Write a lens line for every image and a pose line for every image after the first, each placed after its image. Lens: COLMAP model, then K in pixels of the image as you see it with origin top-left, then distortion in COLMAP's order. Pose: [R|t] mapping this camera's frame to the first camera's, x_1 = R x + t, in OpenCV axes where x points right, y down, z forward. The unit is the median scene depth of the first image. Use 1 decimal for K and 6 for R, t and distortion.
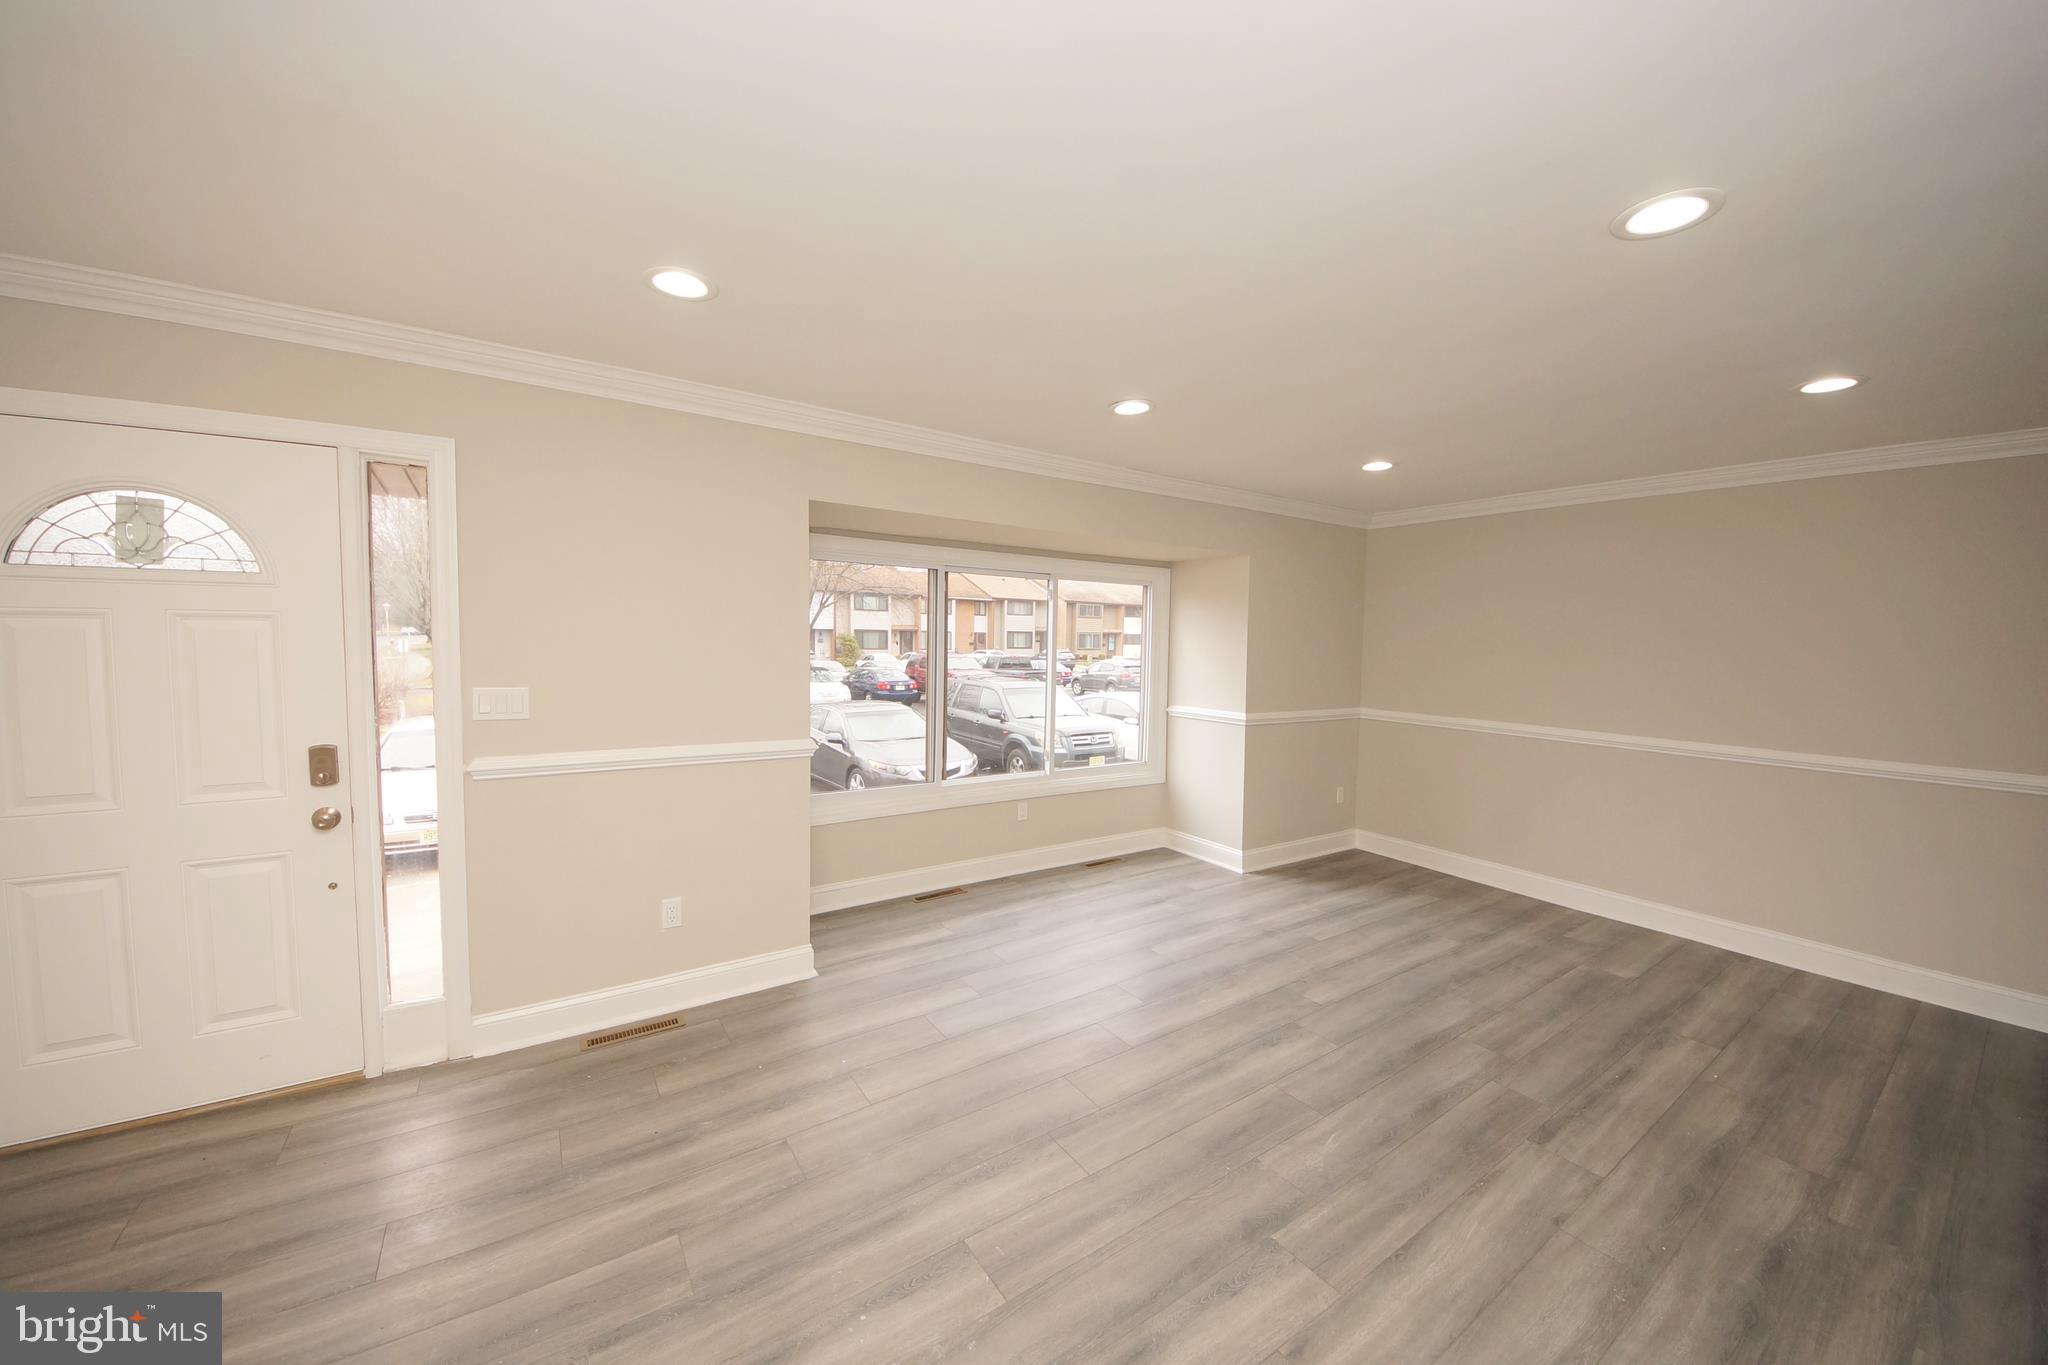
lens RADIAL K [[728.6, 0, 1029.0], [0, 728.6, 675.2], [0, 0, 1]] dist [0.037065, -0.026639]
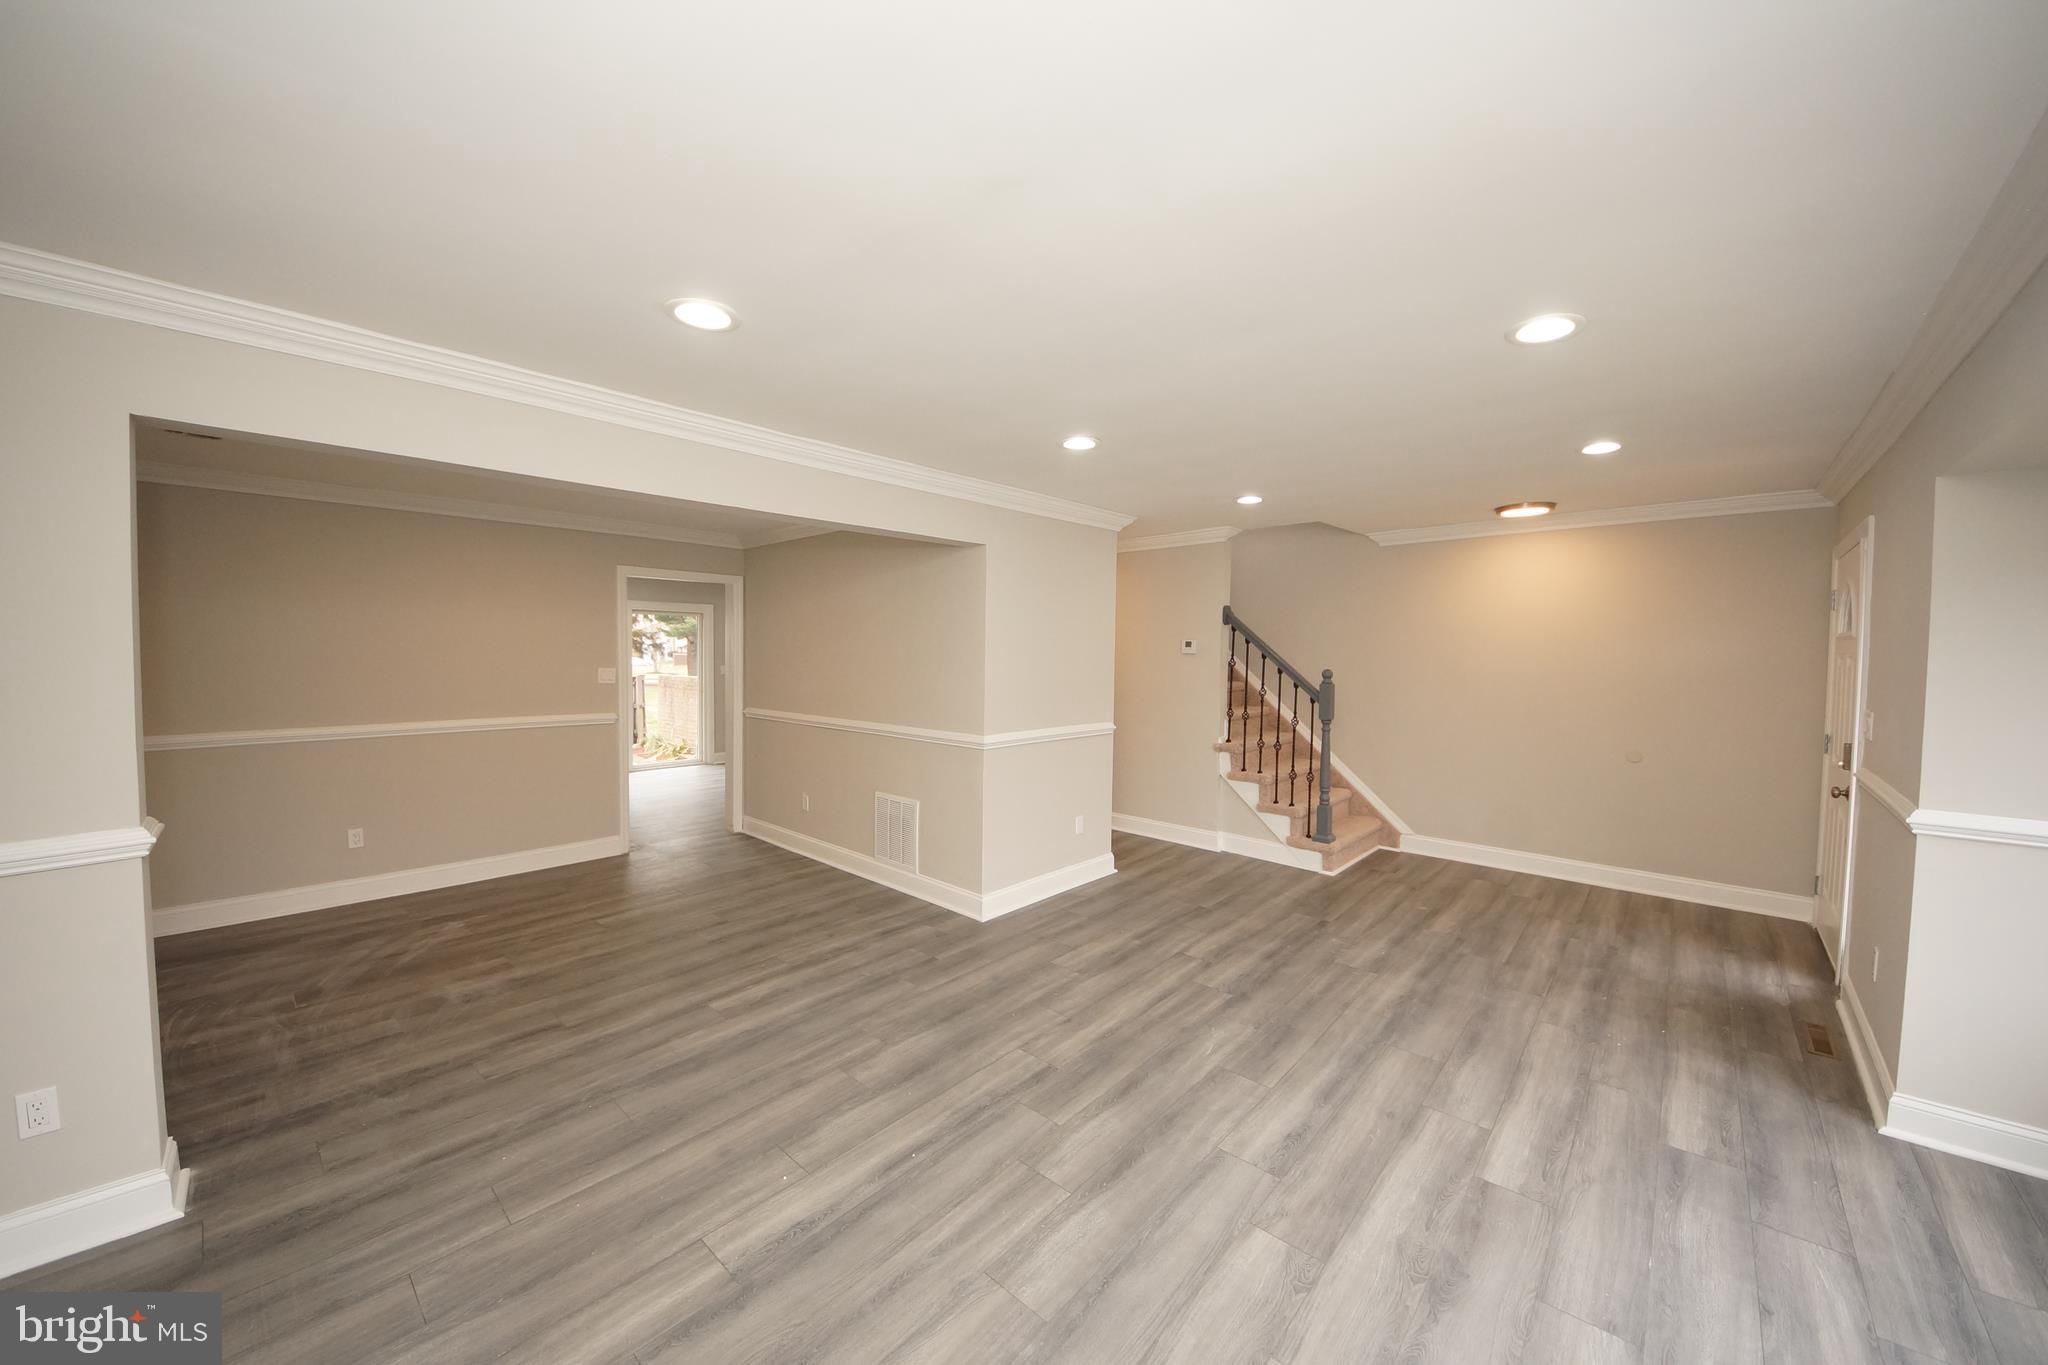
lens RADIAL K [[726.3, 0, 1021.1], [0, 726.3, 680.5], [0, 0, 1]] dist [0.043020, -0.032219]
pose [[-0.973967, -0.020488, -0.225764, 0.697210], [-0.041303, 0.995276, 0.087864, -0.065827], [0.222897, 0.094901, -0.970212, 1.425810]]
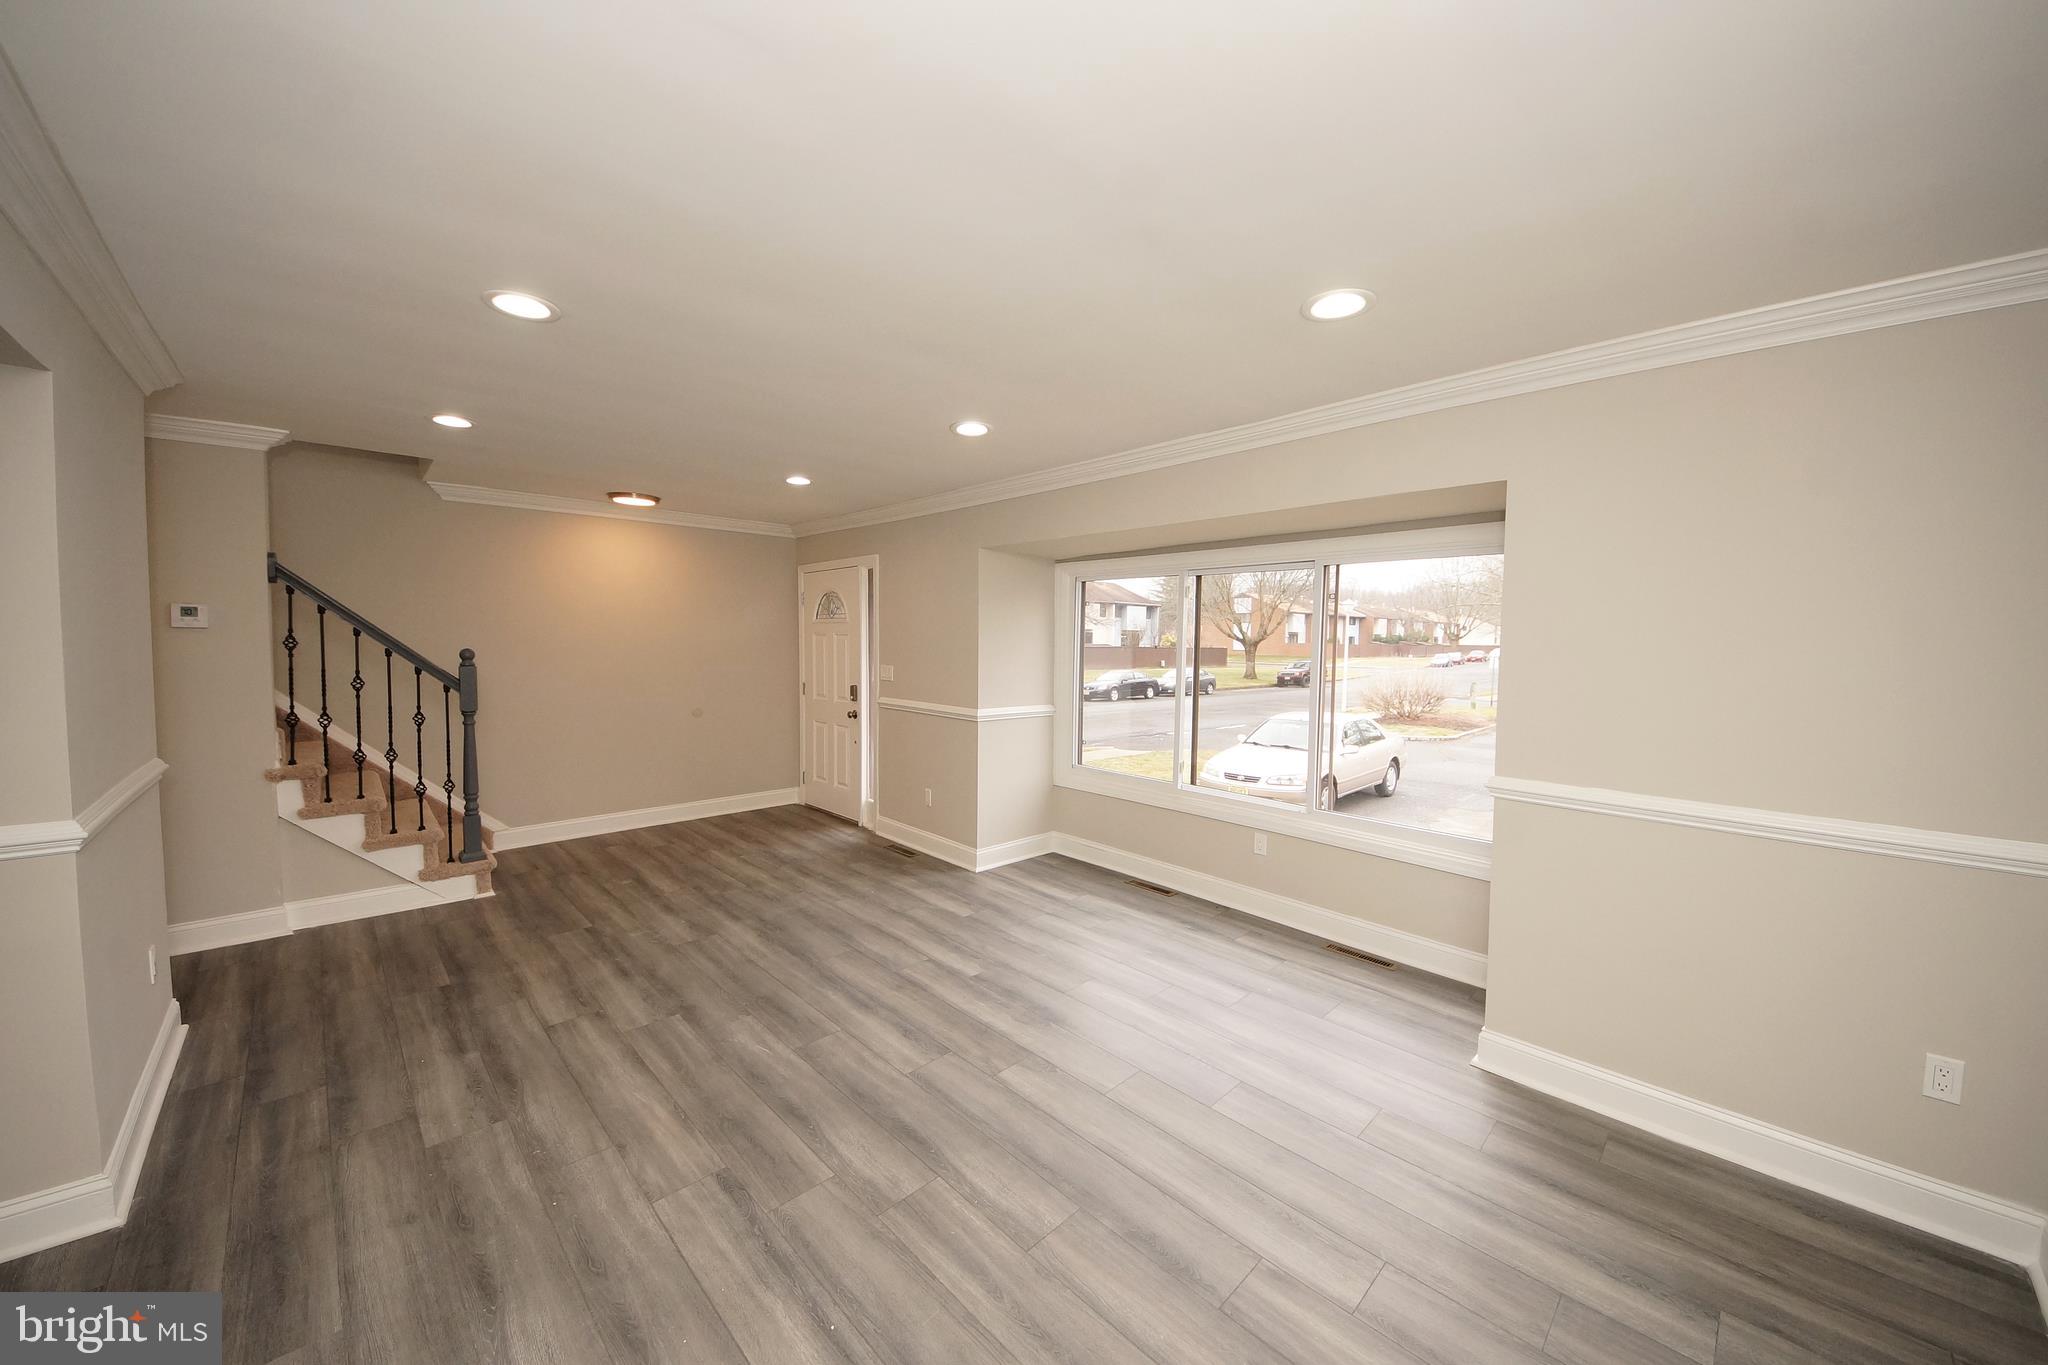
lens RADIAL K [[728.6, 0, 1029.0], [0, 728.6, 675.2], [0, 0, 1]] dist [0.037065, -0.026639]
pose [[0.169338, 0.031073, -0.985068, 1.124045], [-0.060021, 0.997973, 0.021163, -0.020617], [0.983729, 0.055541, 0.170860, 0.811050]]
